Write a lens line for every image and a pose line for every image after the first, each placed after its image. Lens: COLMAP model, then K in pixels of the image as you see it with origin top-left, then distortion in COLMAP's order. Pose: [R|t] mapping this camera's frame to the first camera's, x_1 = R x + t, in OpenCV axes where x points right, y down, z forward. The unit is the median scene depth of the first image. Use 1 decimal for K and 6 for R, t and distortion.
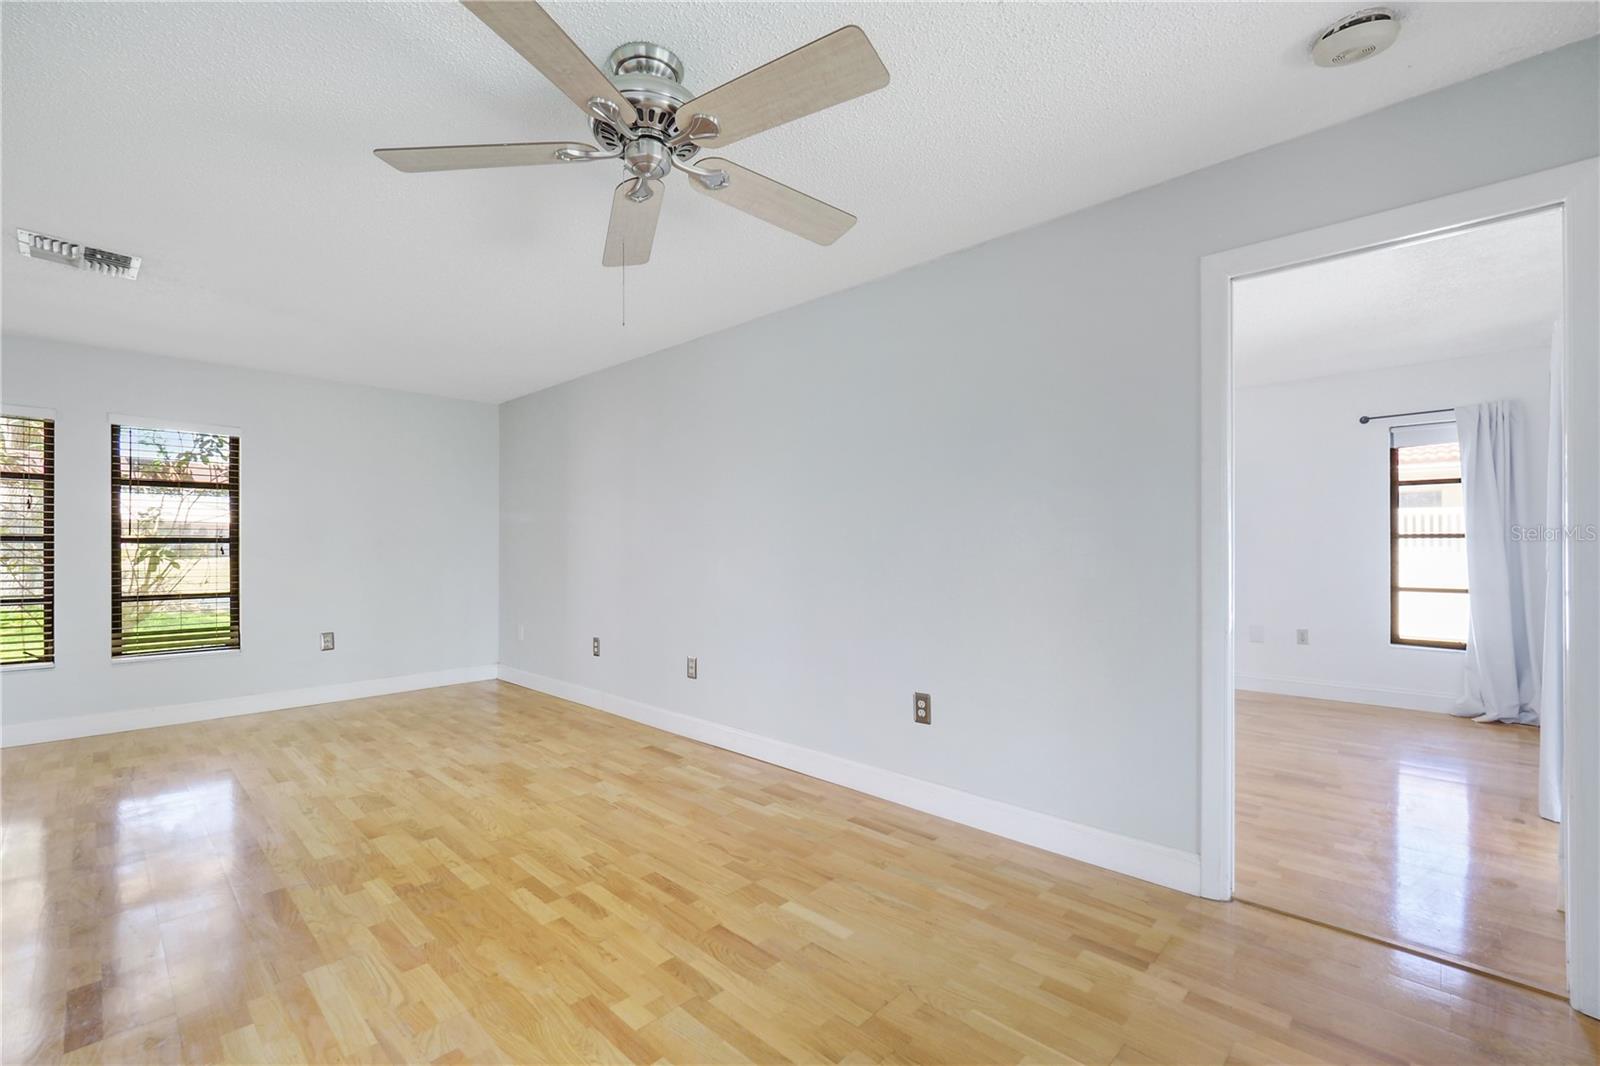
lens RADIAL K [[690.8, 0, 797.3], [0, 690.8, 543.5], [0, 0, 1]] dist [-0.008959, -0.001846]
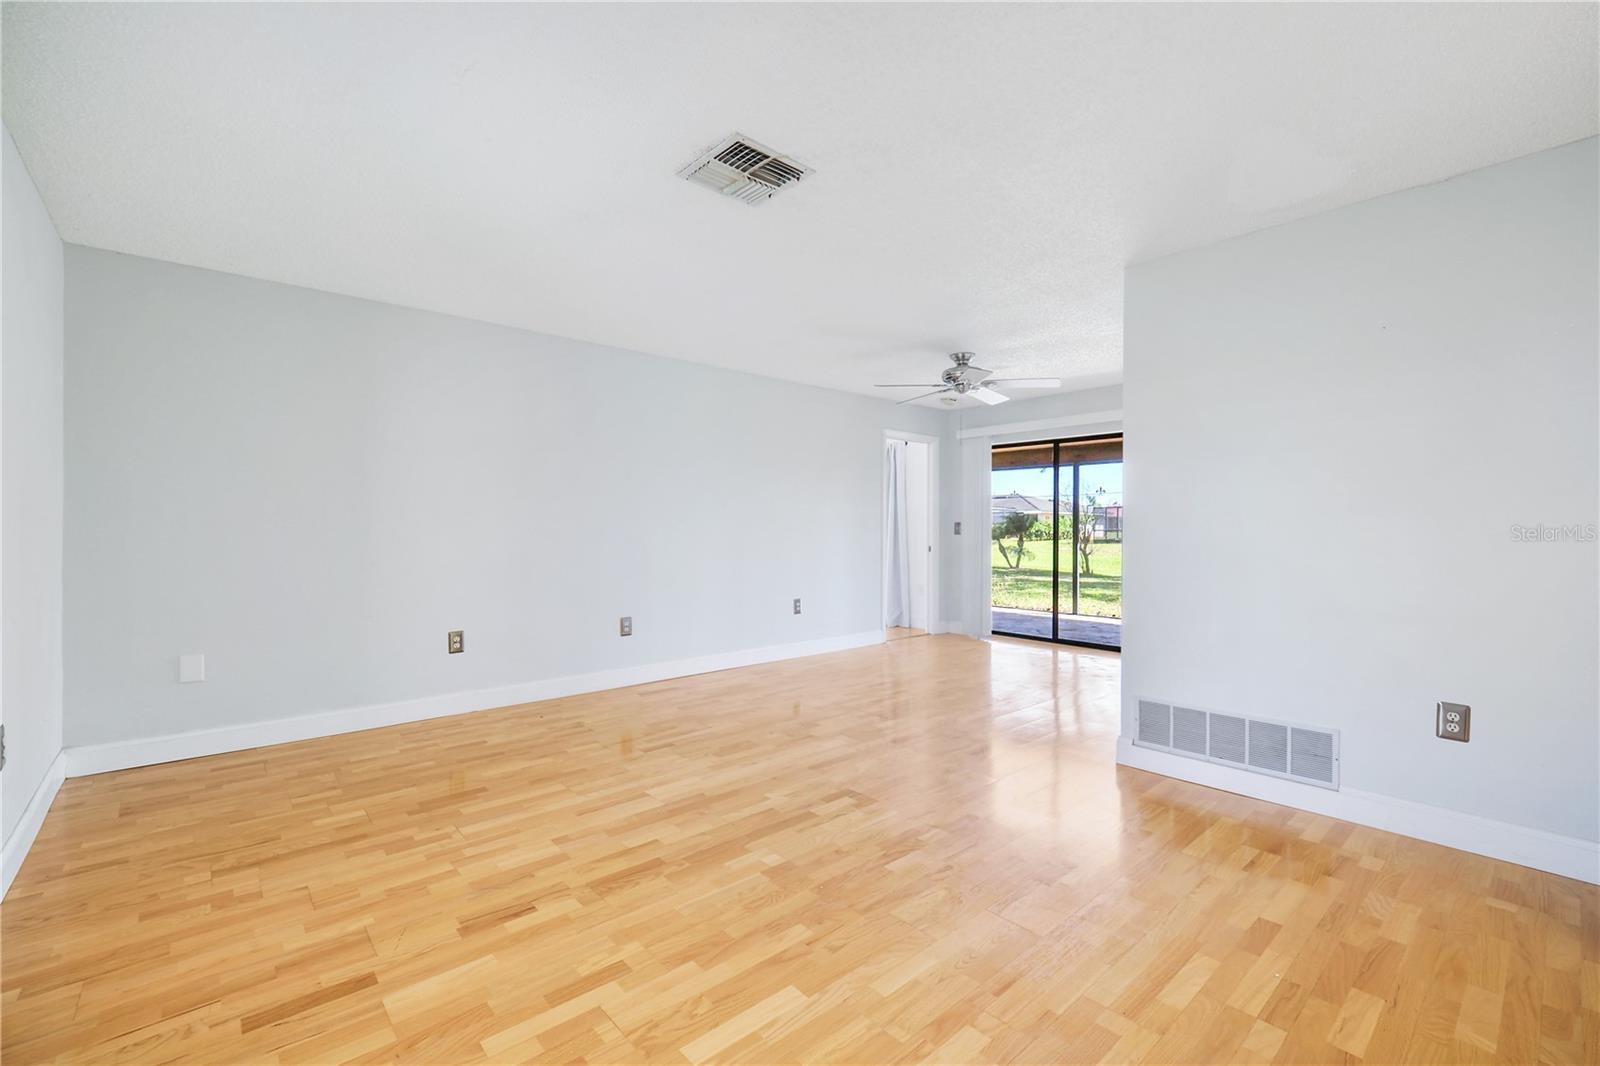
lens RADIAL K [[690.8, 0, 800.7], [0, 690.8, 531.8], [0, 0, 1]] dist [-0.008959, -0.001846]
pose [[0.079990, -0.006445, 0.996775, -1.566427], [-0.005619, 0.999960, 0.006917, 0.007393], [-0.996780, -0.006154, 0.079951, 0.719744]]
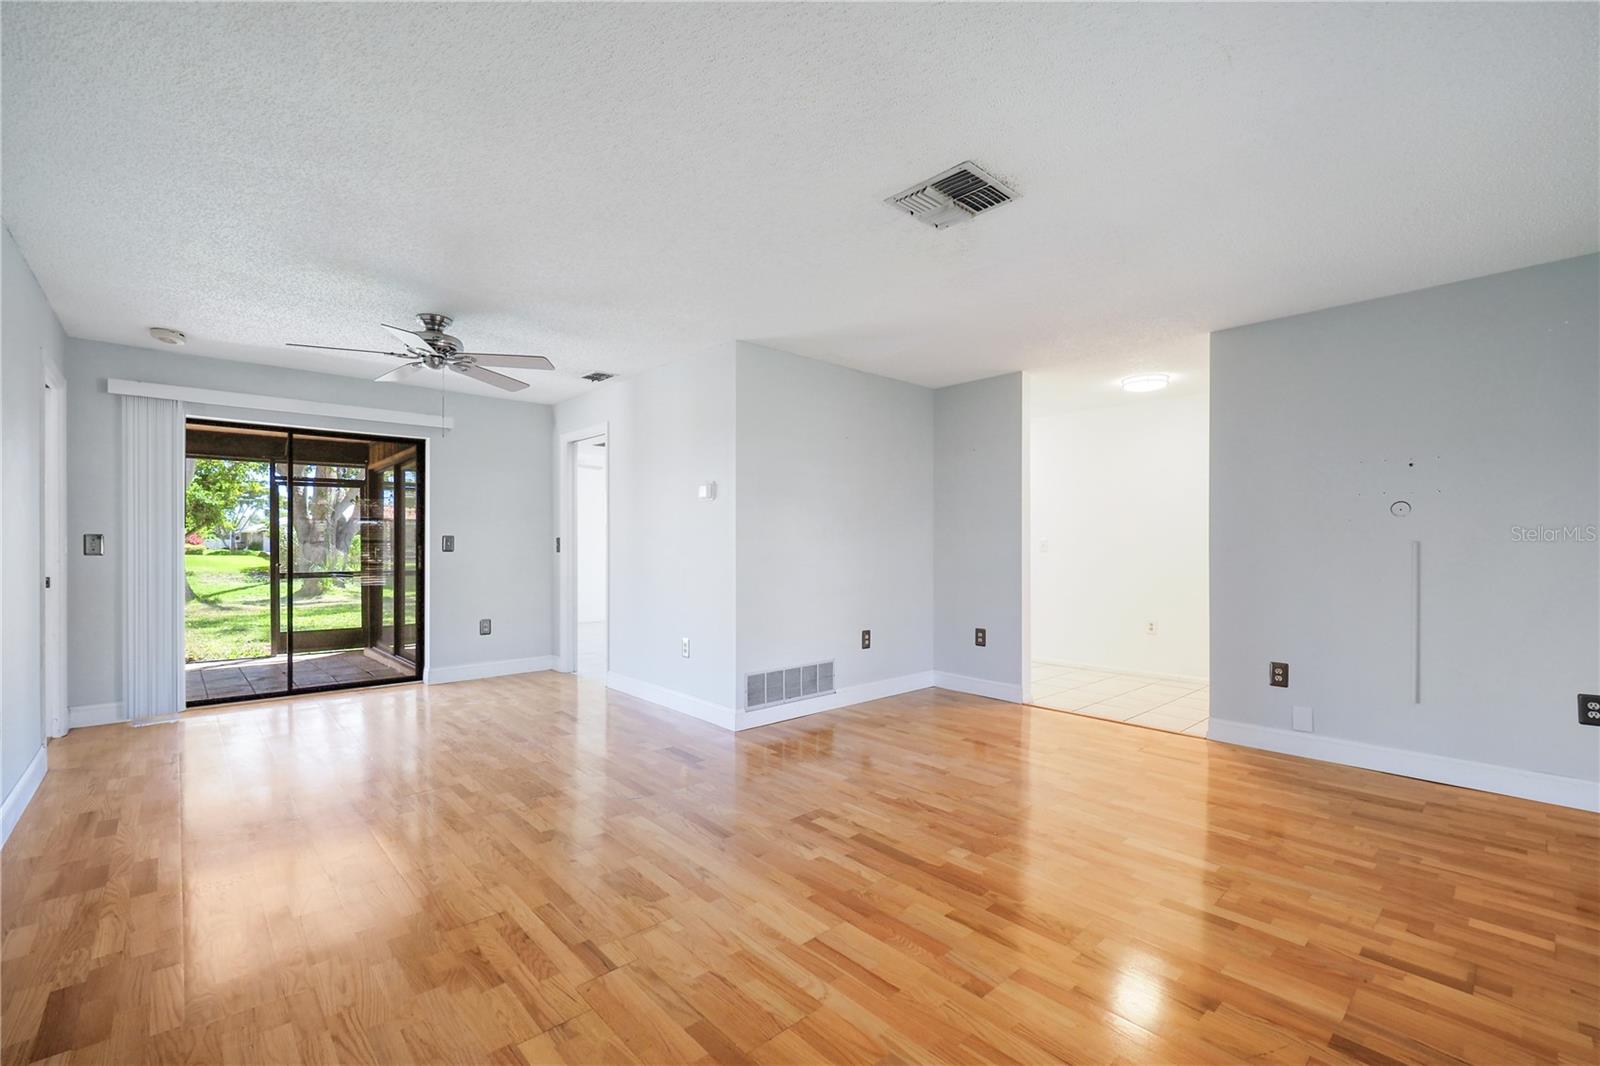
lens RADIAL K [[690.8, 0, 802.8], [0, 690.8, 535.7], [0, 0, 1]] dist [-0.008959, -0.001846]
pose [[-0.998159, 0.000904, 0.060645, -0.760505], [0.000276, 0.999946, -0.010364, 0.004603], [-0.060651, -0.010328, -0.998106, 1.558209]]
